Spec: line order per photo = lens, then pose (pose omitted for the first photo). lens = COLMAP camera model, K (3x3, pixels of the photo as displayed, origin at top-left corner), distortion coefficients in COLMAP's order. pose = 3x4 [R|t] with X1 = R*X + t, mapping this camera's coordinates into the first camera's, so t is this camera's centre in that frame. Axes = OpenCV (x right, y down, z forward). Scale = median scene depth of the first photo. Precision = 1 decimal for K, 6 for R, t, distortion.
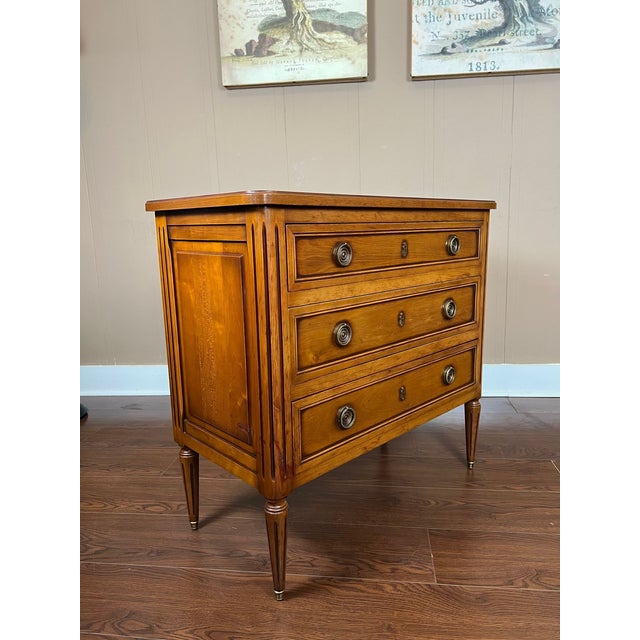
lens RADIAL K [[483.1, 0, 323.6], [0, 483.1, 324.5], [0, 0, 1]] dist [0.055767, -0.069594]
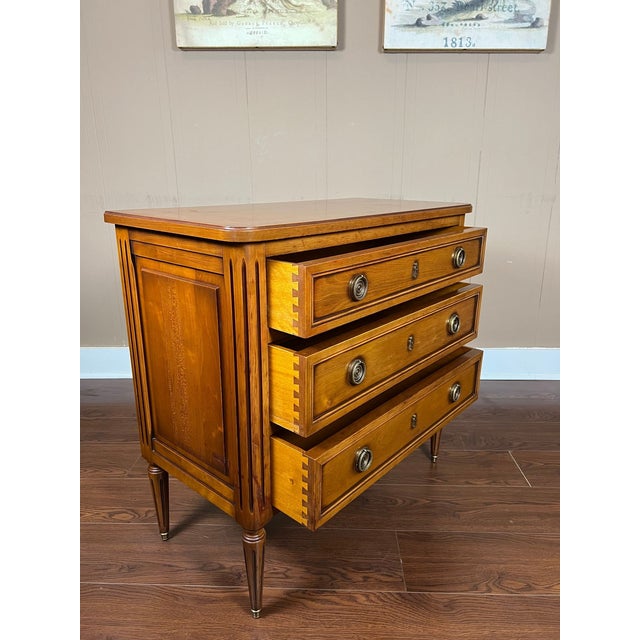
lens RADIAL K [[483.1, 0, 319.7], [0, 483.1, 326.4], [0, 0, 1]] dist [0.055767, -0.069594]
pose [[0.995848, -0.000408, 0.091026, -0.028243], [-0.009835, 0.993654, 0.112050, -0.085510], [-0.090494, -0.112481, 0.989525, 0.025363]]
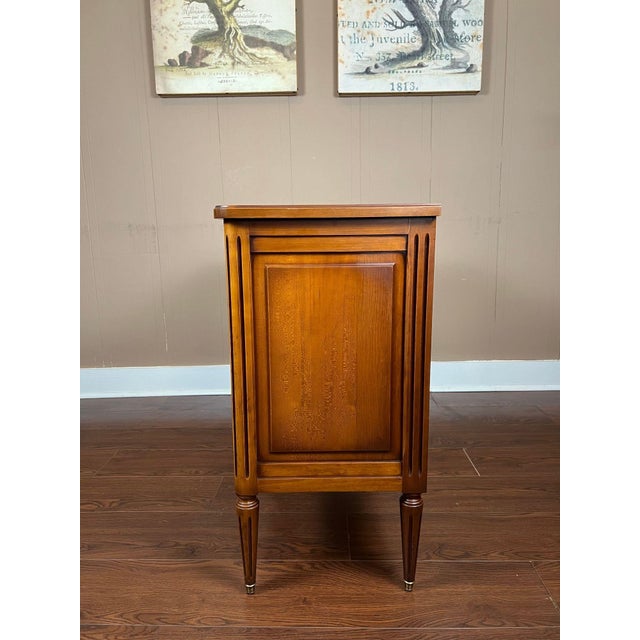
lens RADIAL K [[483.1, 0, 317.7], [0, 483.1, 323.6], [0, 0, 1]] dist [0.055767, -0.069594]
pose [[0.995360, -0.006410, 0.096008, 0.030879], [0.006842, 0.999968, -0.004171, -0.000996], [-0.095978, 0.004808, 0.995372, -0.054248]]
